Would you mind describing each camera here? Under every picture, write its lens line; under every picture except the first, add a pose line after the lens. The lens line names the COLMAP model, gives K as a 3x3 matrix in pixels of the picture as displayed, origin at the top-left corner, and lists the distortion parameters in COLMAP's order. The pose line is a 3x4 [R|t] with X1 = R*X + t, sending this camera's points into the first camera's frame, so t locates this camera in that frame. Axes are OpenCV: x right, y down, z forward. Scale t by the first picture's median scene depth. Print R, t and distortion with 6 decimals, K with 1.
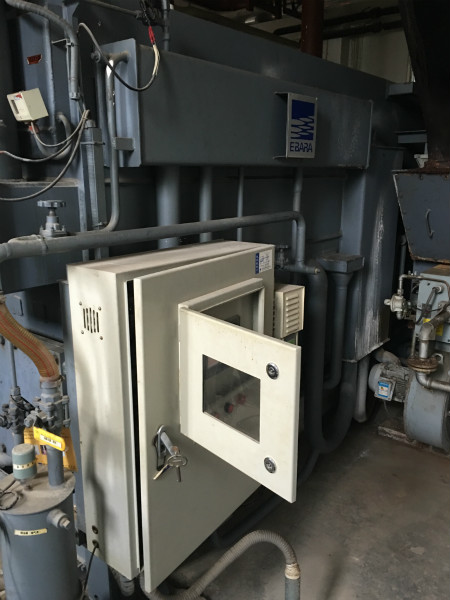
lens RADIAL K [[520.0, 0, 223.2], [0, 520.0, 303.0], [0, 0, 1]] dist [0.077754, -0.087822]
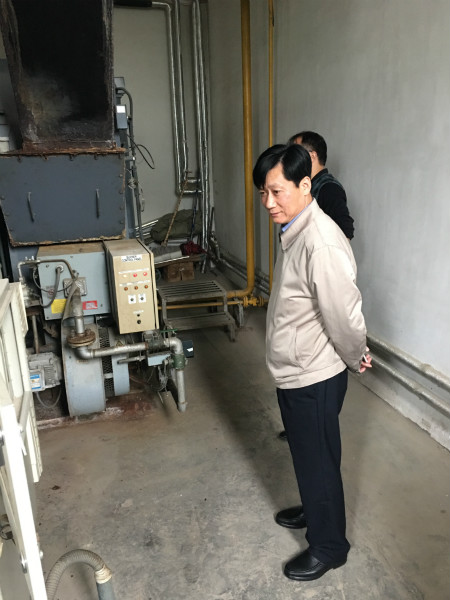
lens RADIAL K [[520.0, 0, 224.7], [0, 520.0, 300.7], [0, 0, 1]] dist [0.077754, -0.087822]
pose [[0.573514, -0.248019, 0.780749, -0.416915], [0.239957, 0.962125, 0.129371, -0.037943], [-0.783264, 0.113150, 0.611306, 0.225916]]
